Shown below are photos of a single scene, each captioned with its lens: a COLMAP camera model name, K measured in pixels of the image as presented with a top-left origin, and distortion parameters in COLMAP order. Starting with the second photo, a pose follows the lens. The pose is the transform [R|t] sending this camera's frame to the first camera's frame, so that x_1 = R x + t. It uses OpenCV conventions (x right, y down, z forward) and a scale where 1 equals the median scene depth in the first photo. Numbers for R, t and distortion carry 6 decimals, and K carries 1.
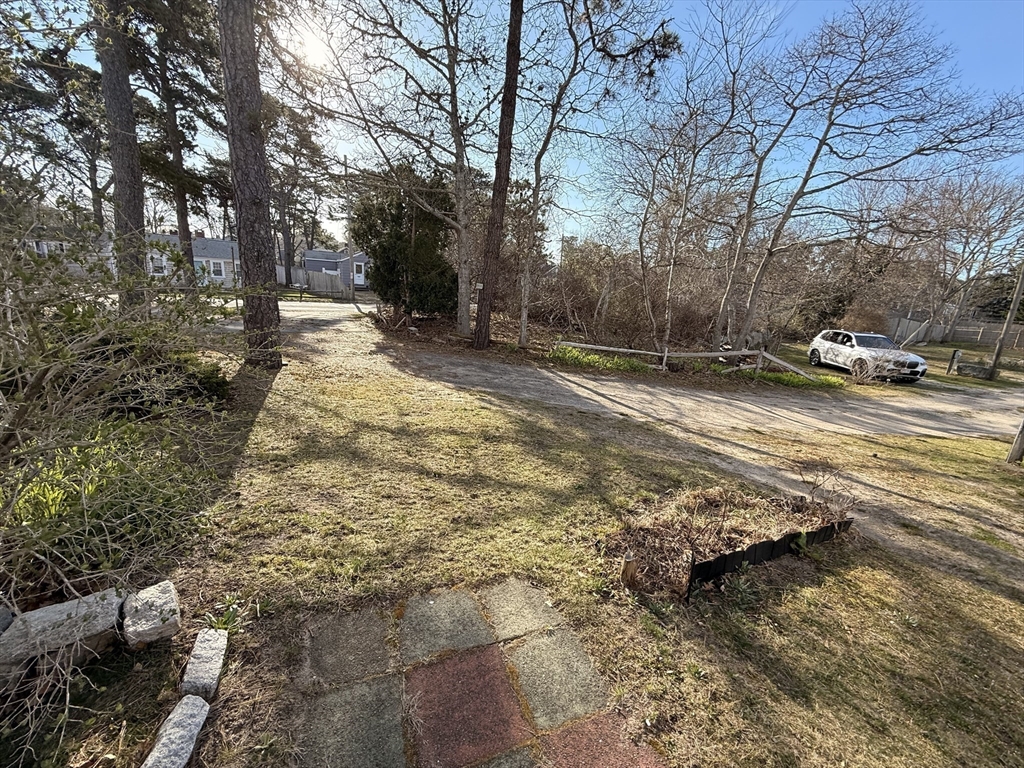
lens RADIAL K [[408.2, 0, 509.0], [0, 408.2, 382.5], [0, 0, 1]] dist [-0.001085, -0.000103]
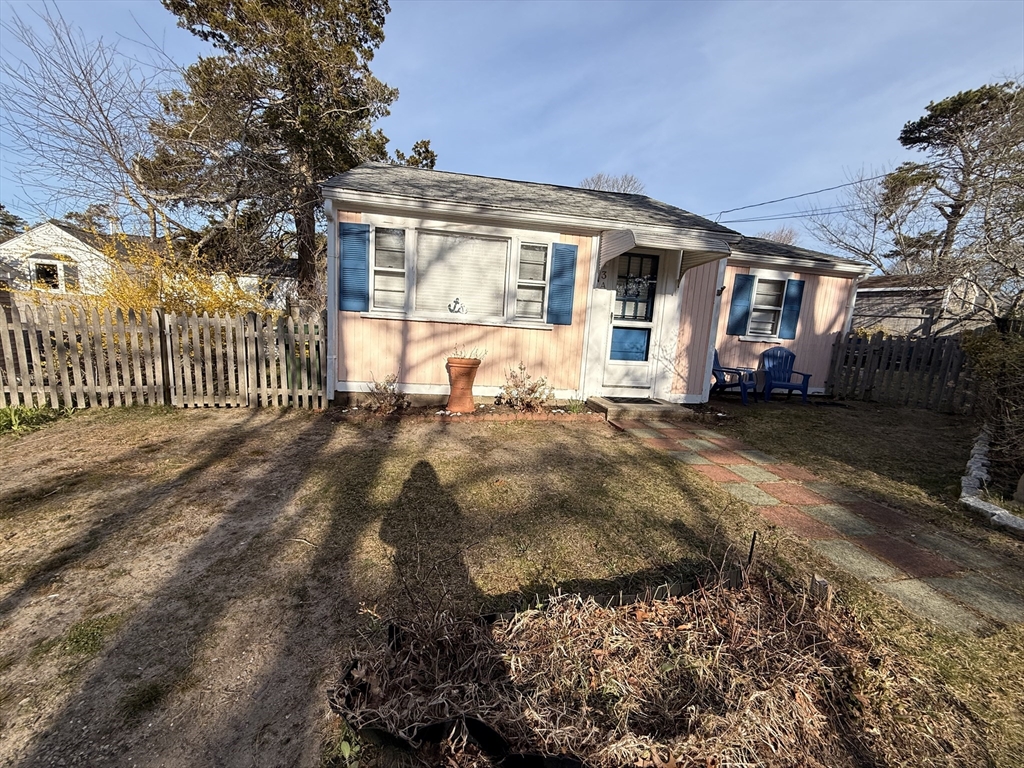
lens RADIAL K [[408.2, 0, 509.0], [0, 408.2, 382.5], [0, 0, 1]] dist [-0.001085, -0.000103]
pose [[-0.968445, -0.161112, 0.190151, 0.192288], [-0.072077, 0.911412, 0.405134, -0.063043], [-0.238578, 0.378645, -0.894265, 0.406452]]
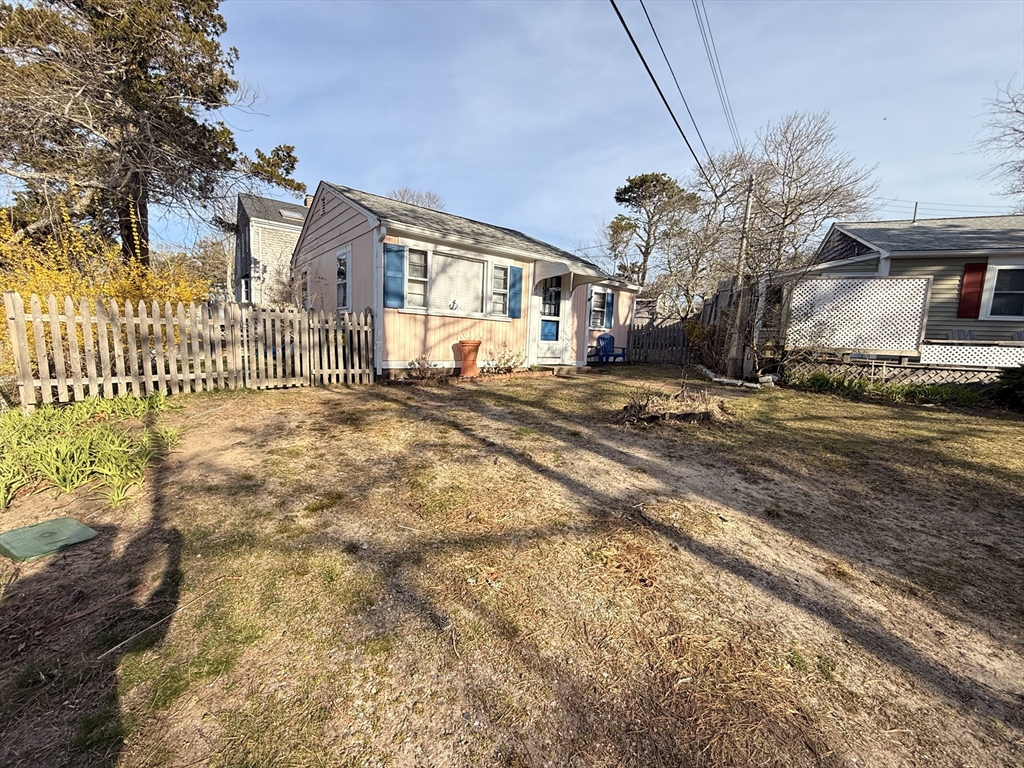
lens RADIAL K [[410.2, 0, 508.5], [0, 410.2, 380.7], [0, 0, 1]] dist [-0.000233, 0.000124]
pose [[-0.947824, -0.077623, -0.309200, 0.549828], [-0.180926, 0.929550, 0.321251, -0.067985], [0.262480, 0.360432, -0.895094, 0.711137]]
